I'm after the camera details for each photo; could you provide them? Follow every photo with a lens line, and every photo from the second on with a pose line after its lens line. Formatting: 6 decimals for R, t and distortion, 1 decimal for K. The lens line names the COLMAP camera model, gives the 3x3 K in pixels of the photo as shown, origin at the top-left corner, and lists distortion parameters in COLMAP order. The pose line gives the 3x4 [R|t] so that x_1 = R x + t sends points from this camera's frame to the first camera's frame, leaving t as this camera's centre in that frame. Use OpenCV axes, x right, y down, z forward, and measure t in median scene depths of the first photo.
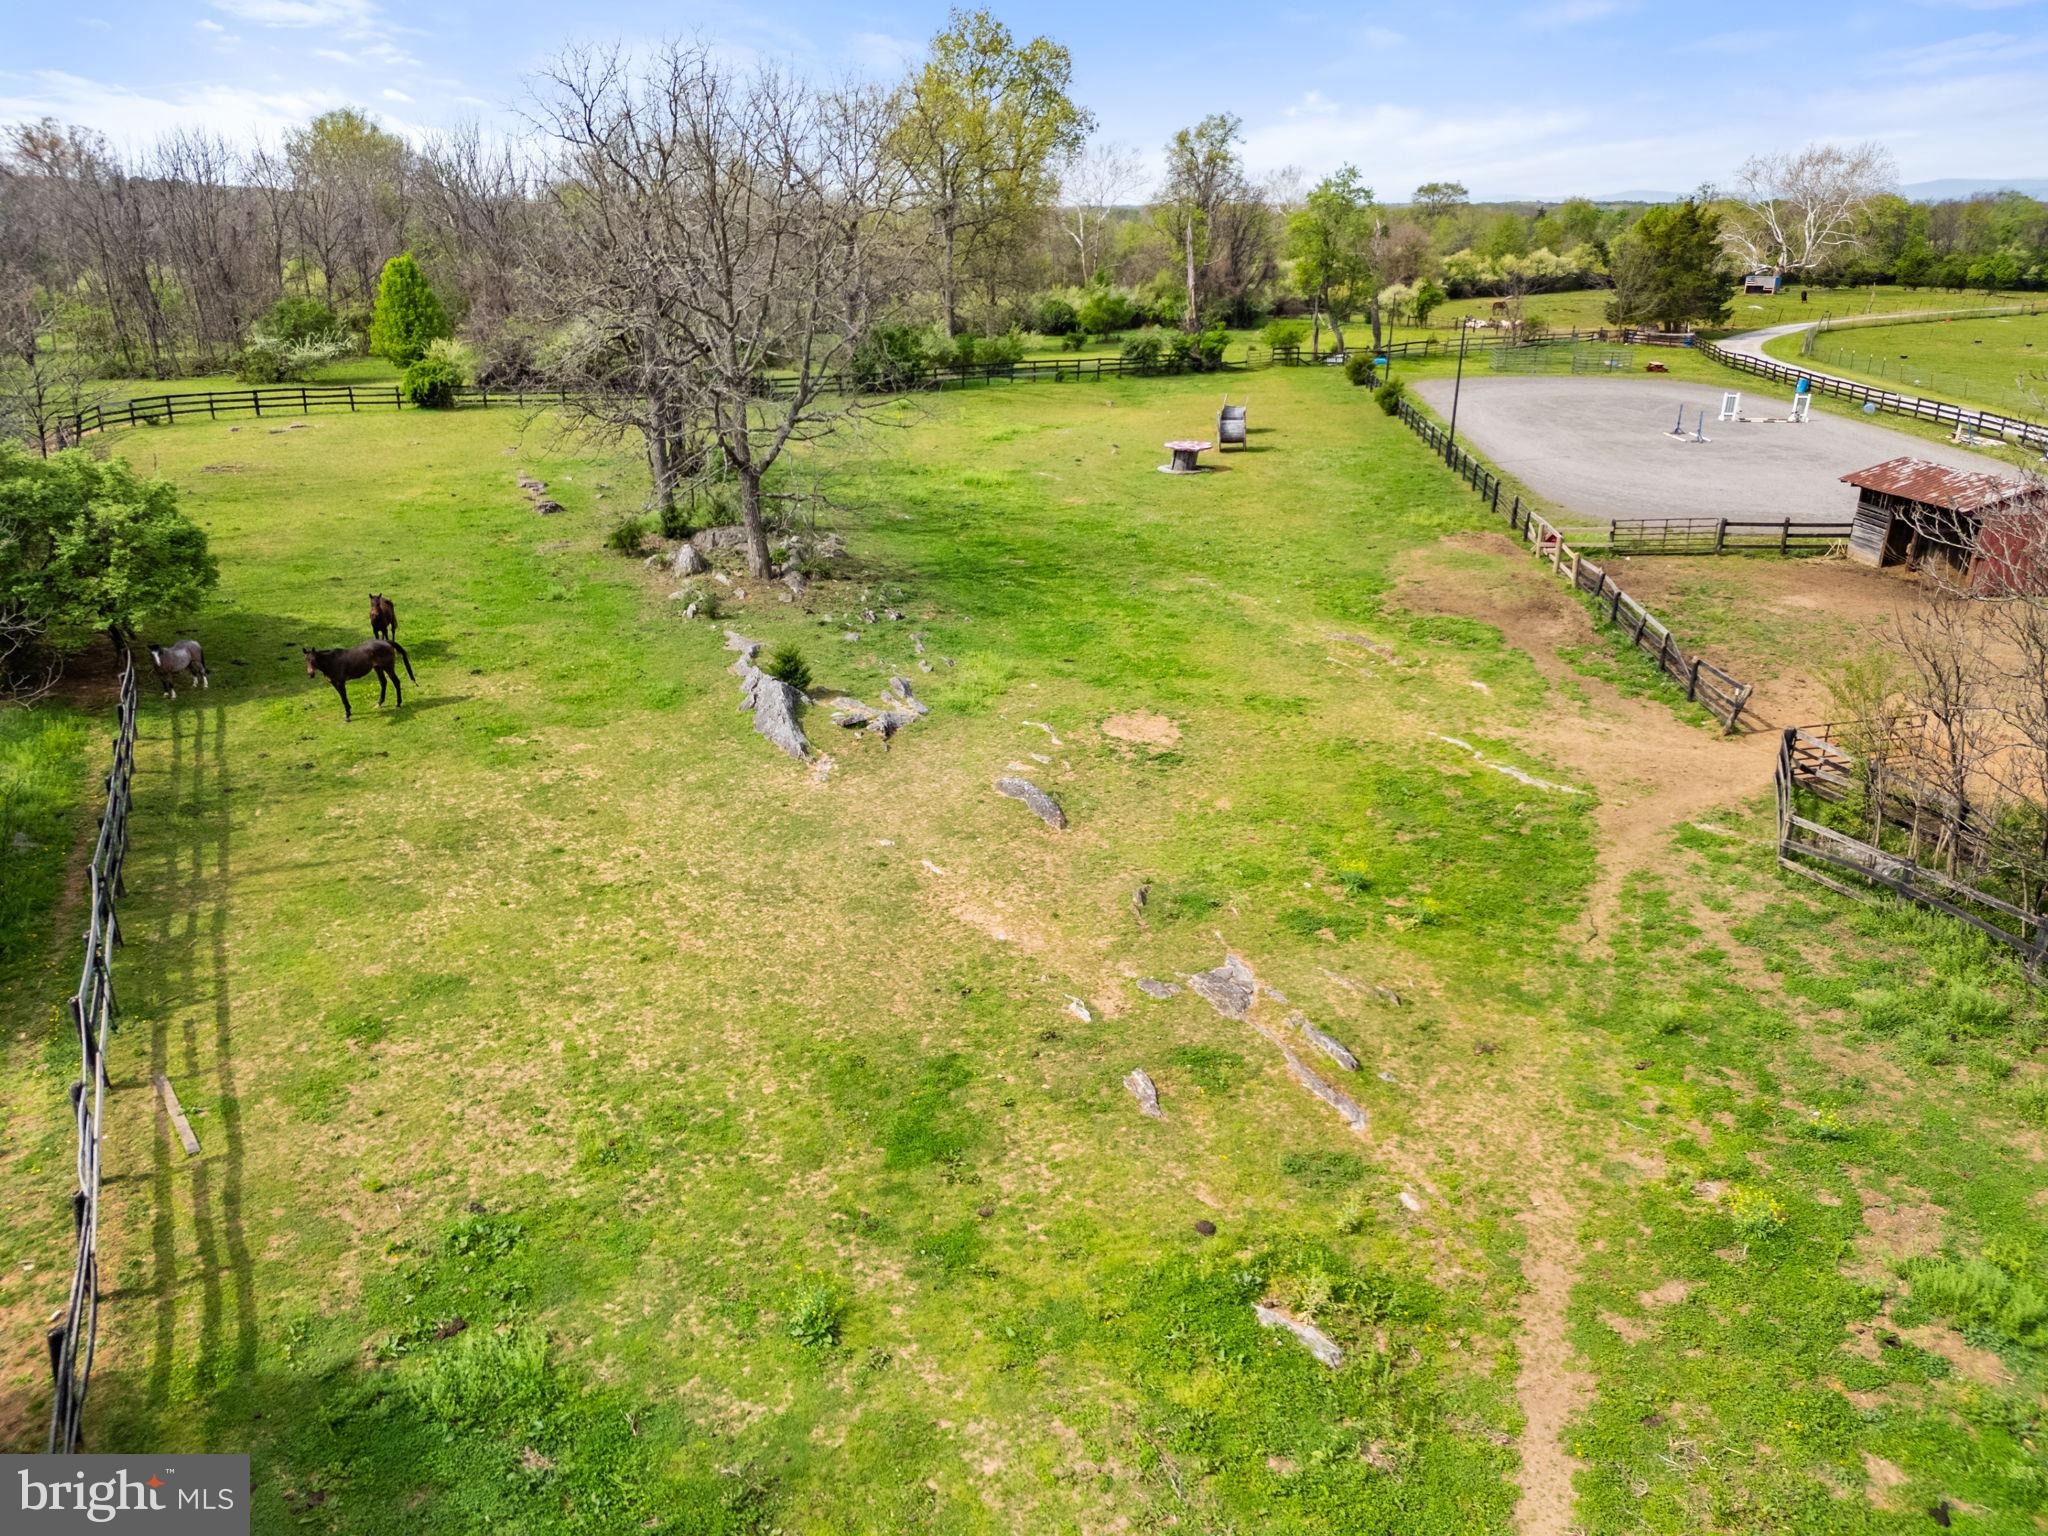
lens RADIAL K [[1496.1, 0, 1014.1], [0, 1496.1, 770.4], [0, 0, 1]] dist [0.092760, -0.086173]
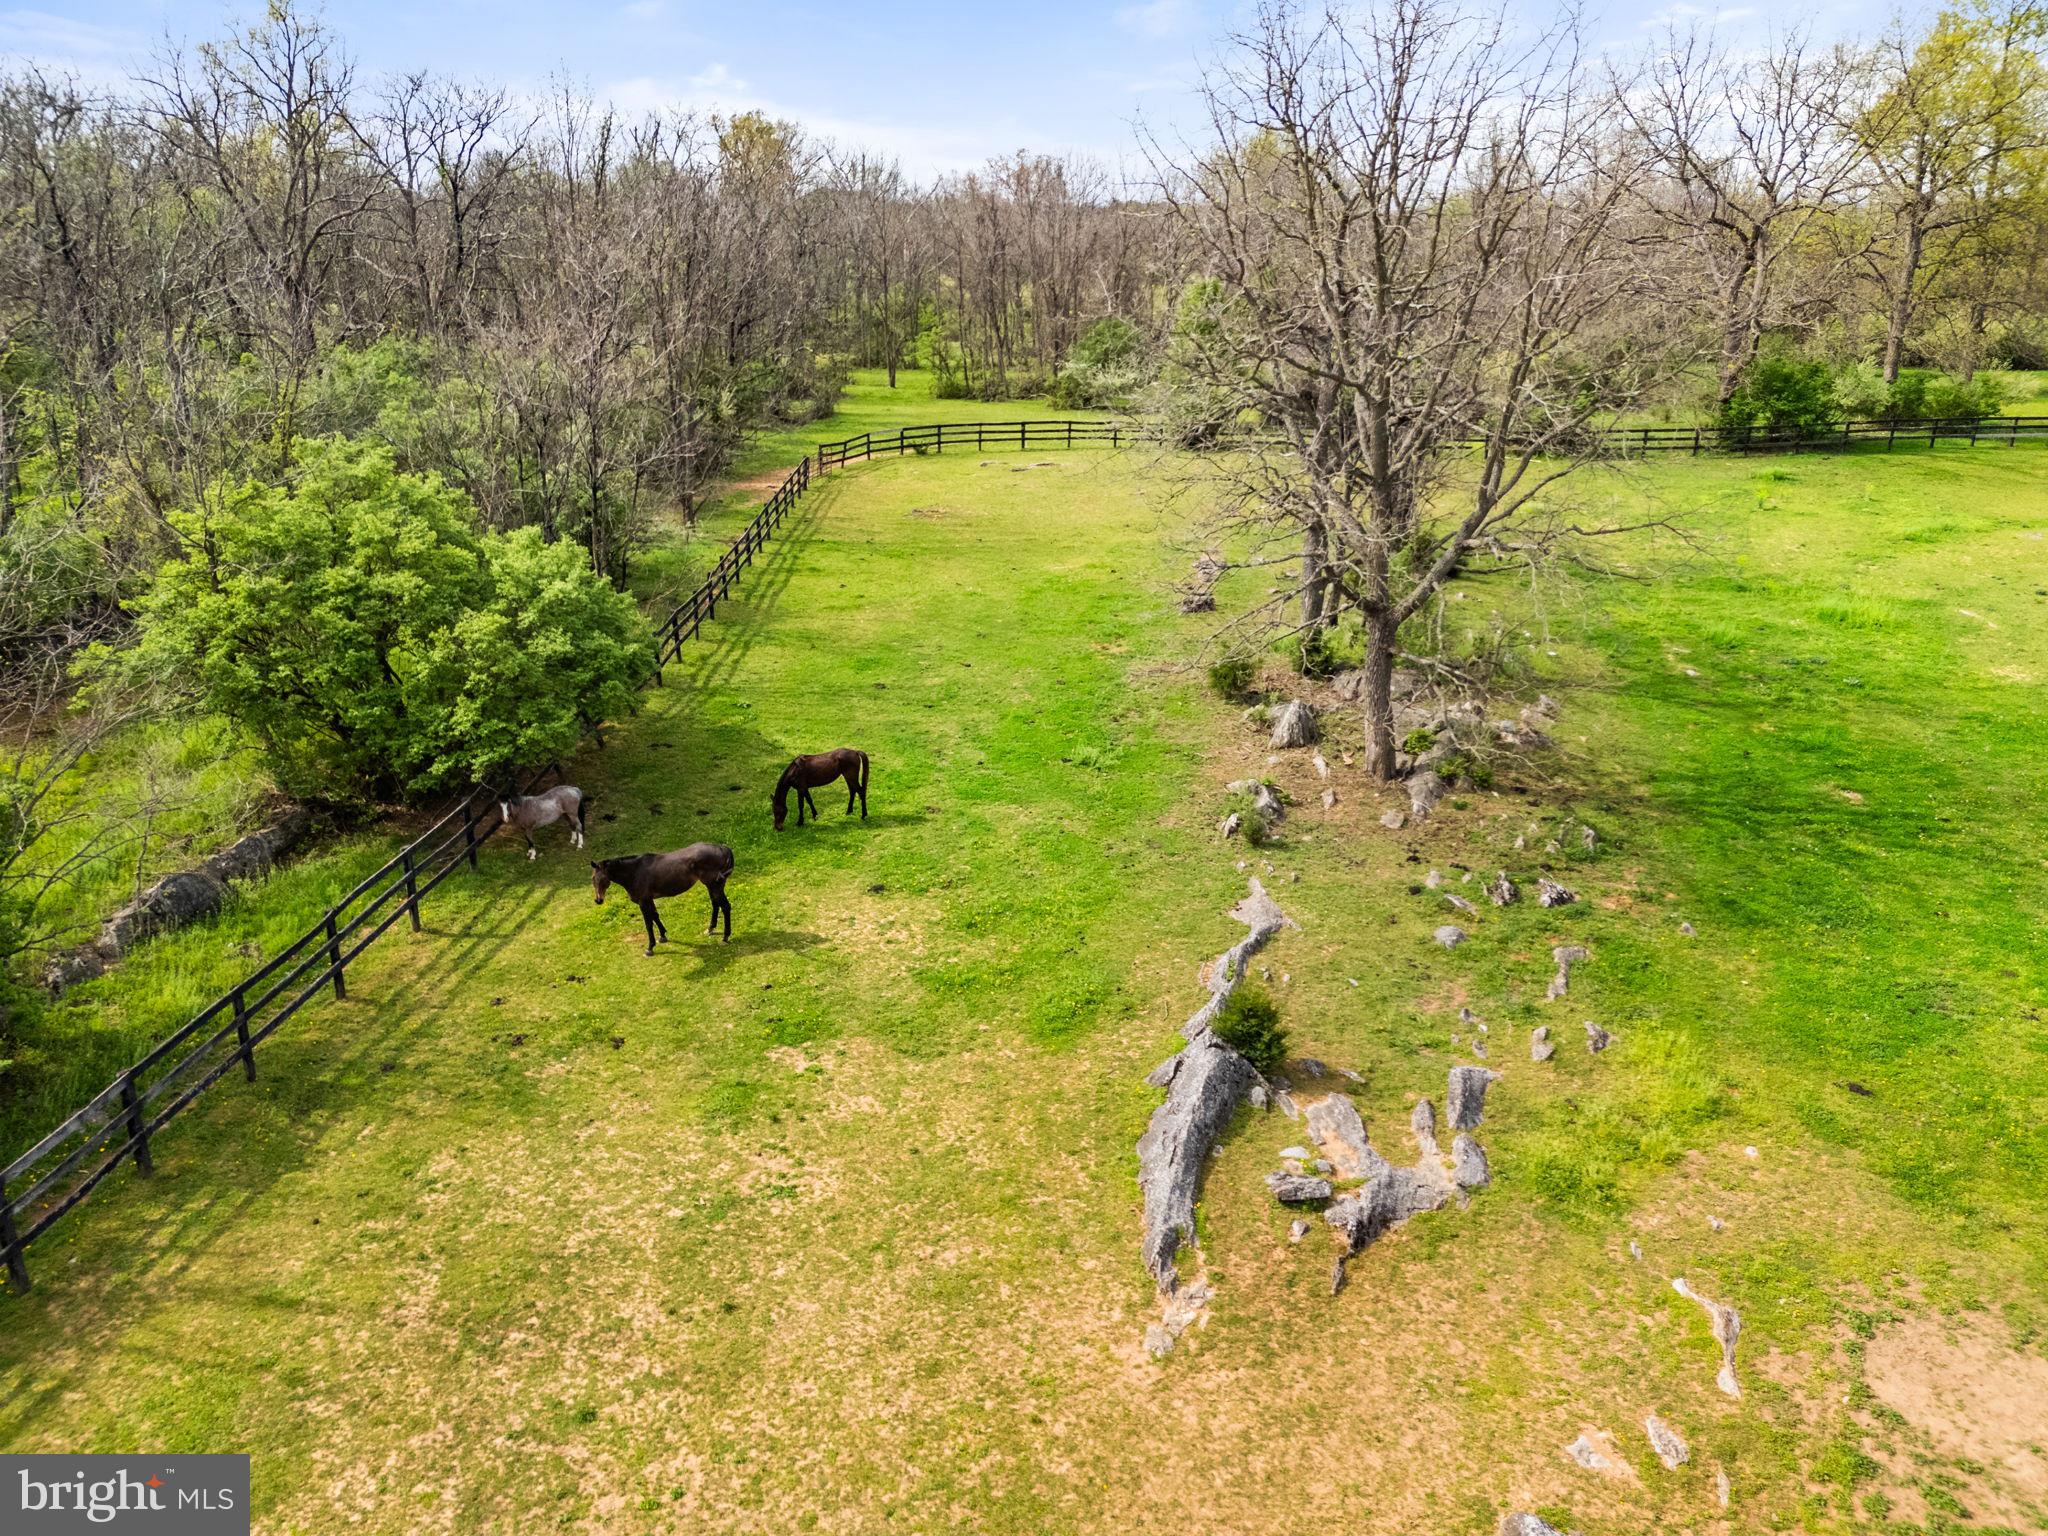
lens RADIAL K [[1496.1, 0, 1014.1], [0, 1496.1, 770.4], [0, 0, 1]] dist [0.092760, -0.086173]
pose [[0.839261, 0.173660, -0.515250, 0.028755], [-0.176543, 0.983315, 0.043856, -0.098524], [0.514269, 0.054157, 0.855917, 0.266820]]
